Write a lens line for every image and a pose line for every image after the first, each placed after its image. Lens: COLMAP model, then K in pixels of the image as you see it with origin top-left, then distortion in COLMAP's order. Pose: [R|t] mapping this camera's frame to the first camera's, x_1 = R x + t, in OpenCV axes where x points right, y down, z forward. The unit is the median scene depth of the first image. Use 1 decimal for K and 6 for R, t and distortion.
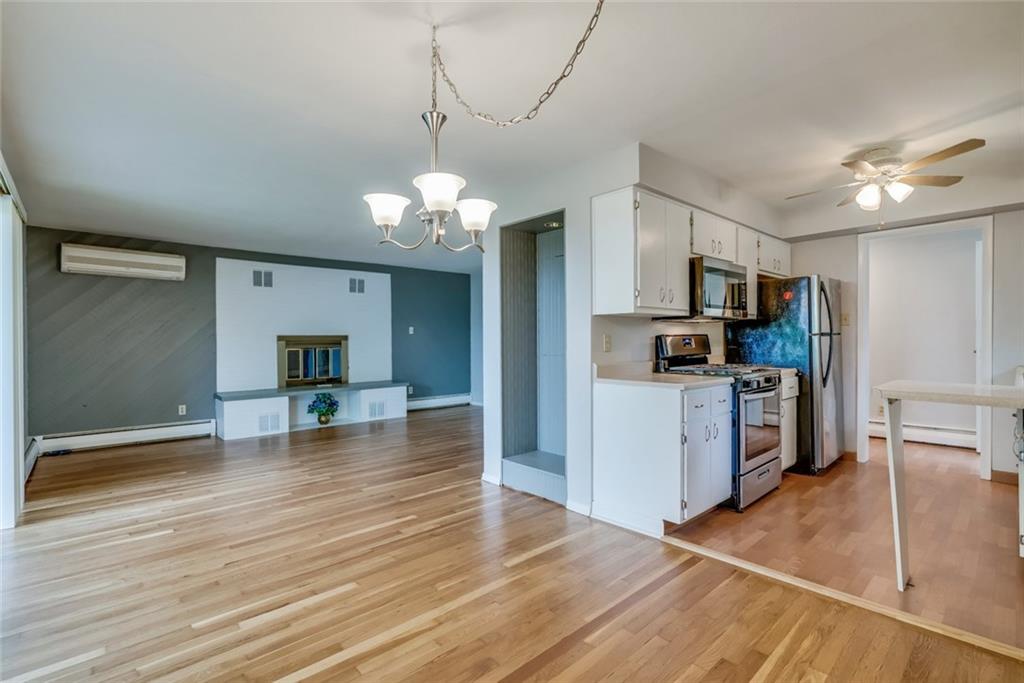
lens RADIAL K [[457.6, 0, 509.9], [0, 457.6, 342.2], [0, 0, 1]] dist [-0.012841, 0.008601]
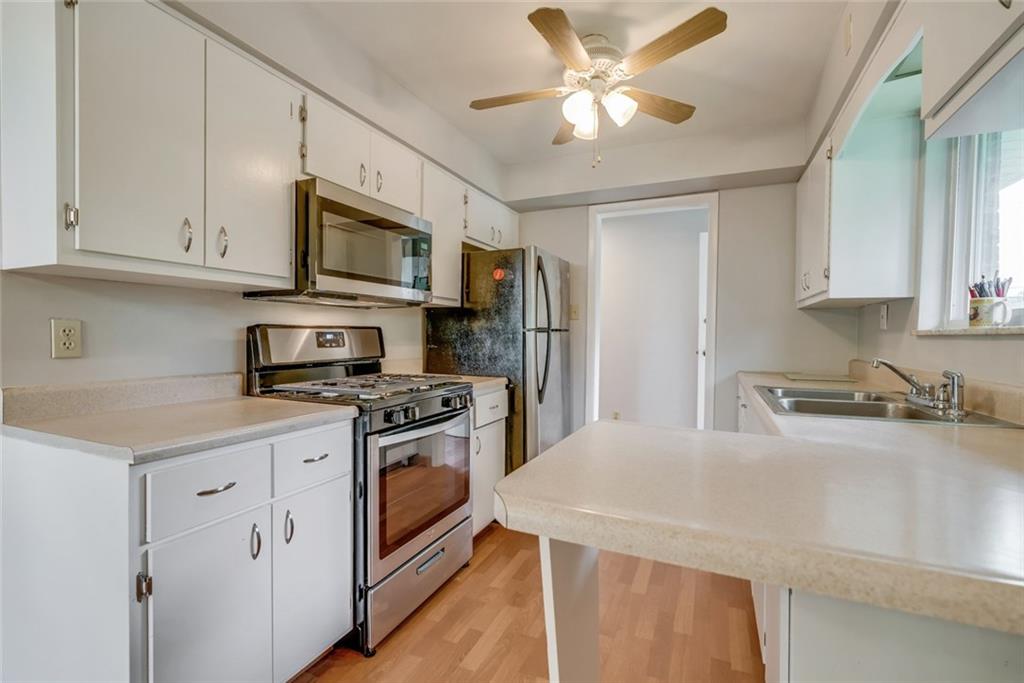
lens RADIAL K [[447.4, 0, 491.3], [0, 447.4, 344.6], [0, 0, 1]] dist [-0.002701, 0.000303]
pose [[0.930630, 0.005693, 0.365918, 0.372074], [-0.011144, 0.999856, 0.012786, -0.002603], [-0.365792, -0.015977, 0.930559, 0.385418]]
